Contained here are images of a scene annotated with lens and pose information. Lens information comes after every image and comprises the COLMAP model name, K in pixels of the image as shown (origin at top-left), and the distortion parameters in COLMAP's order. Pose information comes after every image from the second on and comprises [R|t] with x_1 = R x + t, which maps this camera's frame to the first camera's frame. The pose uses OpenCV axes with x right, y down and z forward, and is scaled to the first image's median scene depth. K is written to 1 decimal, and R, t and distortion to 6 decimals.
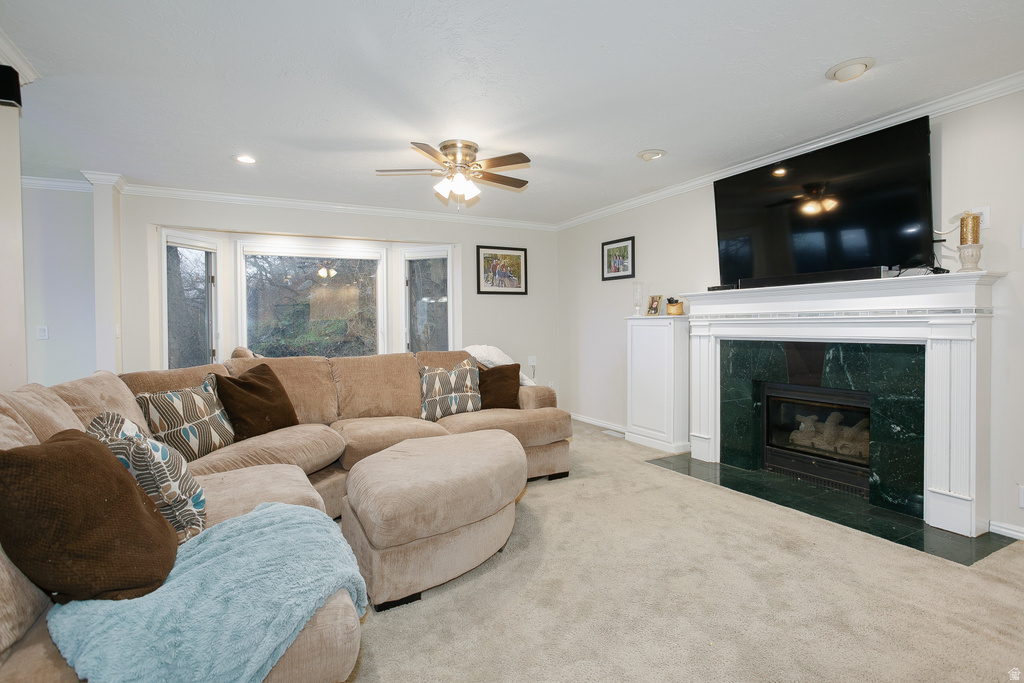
lens RADIAL K [[503.6, 0, 501.5], [0, 503.6, 337.6], [0, 0, 1]] dist [-0.048644, 0.000280]
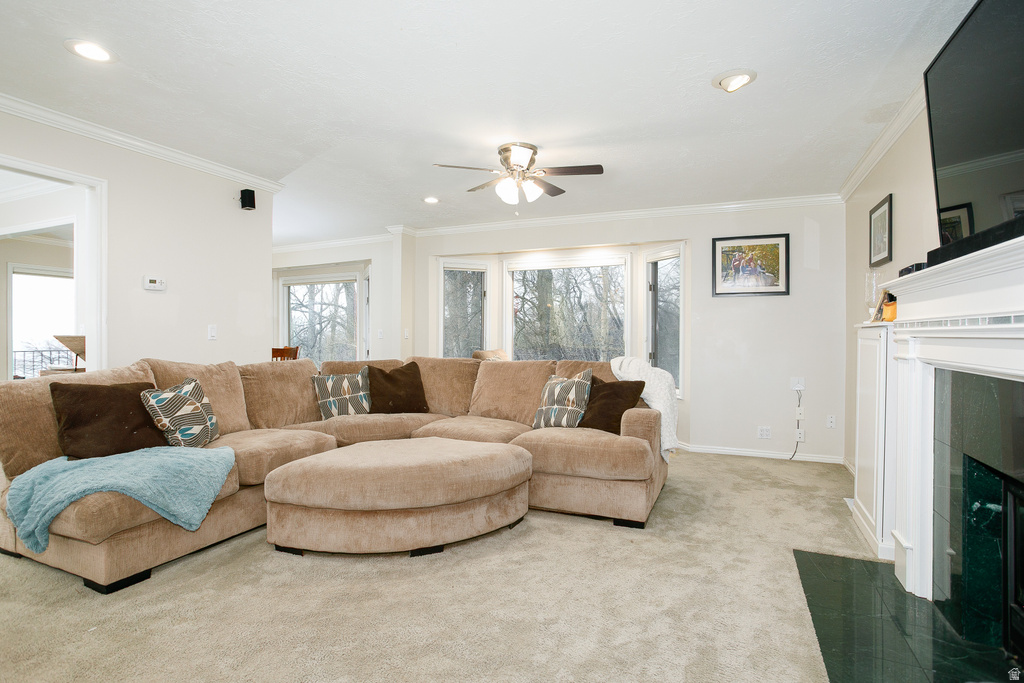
lens RADIAL K [[513.5, 0, 507.9], [0, 513.5, 335.7], [0, 0, 1]] dist [-0.031302, 0.001012]
pose [[0.624528, 0.017640, -0.780803, 0.581195], [-0.032145, 0.999478, -0.003131, -0.013785], [0.780340, 0.027054, 0.624769, 0.313005]]
